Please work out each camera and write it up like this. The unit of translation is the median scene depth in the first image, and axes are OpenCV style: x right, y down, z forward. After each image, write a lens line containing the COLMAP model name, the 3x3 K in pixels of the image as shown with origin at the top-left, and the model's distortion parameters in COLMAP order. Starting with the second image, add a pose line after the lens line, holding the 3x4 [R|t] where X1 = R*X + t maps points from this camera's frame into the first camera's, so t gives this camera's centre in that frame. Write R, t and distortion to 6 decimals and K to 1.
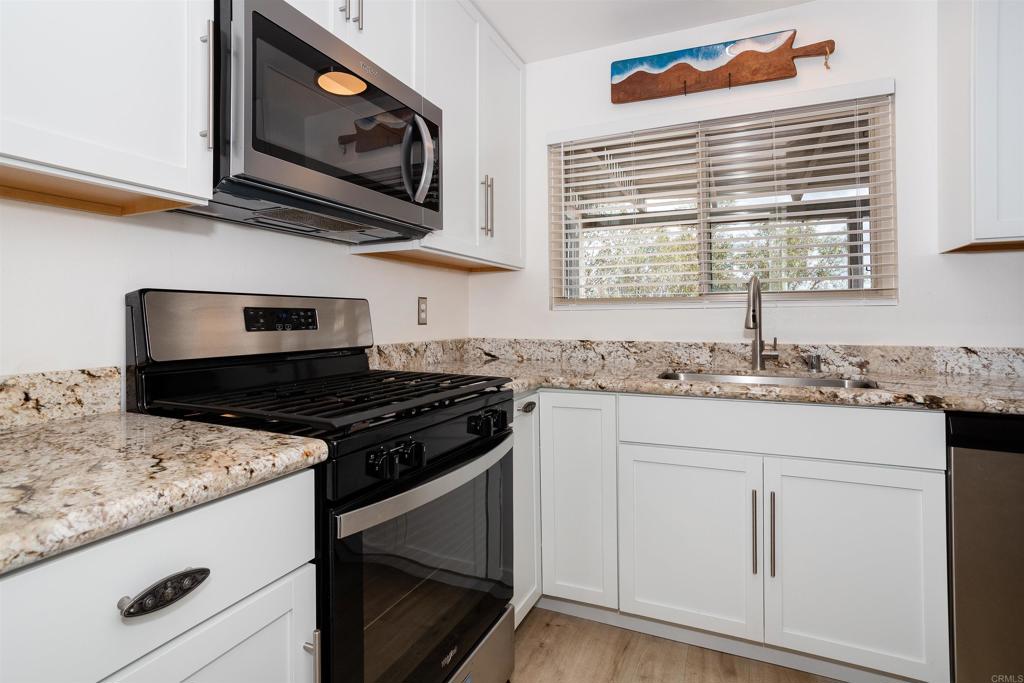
lens RADIAL K [[502.0, 0, 521.2], [0, 502.0, 317.1], [0, 0, 1]] dist [0.000172, 0.002131]
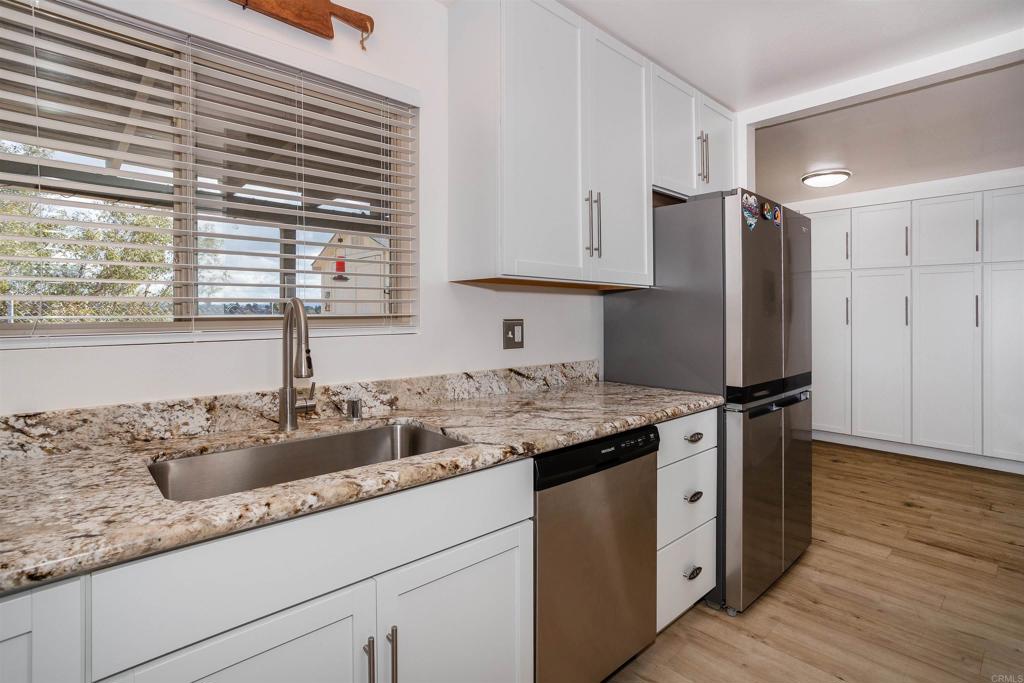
lens RADIAL K [[502.0, 0, 499.8], [0, 502.0, 310.6], [0, 0, 1]] dist [0.000172, 0.002131]
pose [[0.418655, 0.006751, 0.908120, -0.042994], [-0.003594, 0.999977, -0.005777, -0.060547], [-0.908138, -0.000845, 0.418670, 0.455665]]
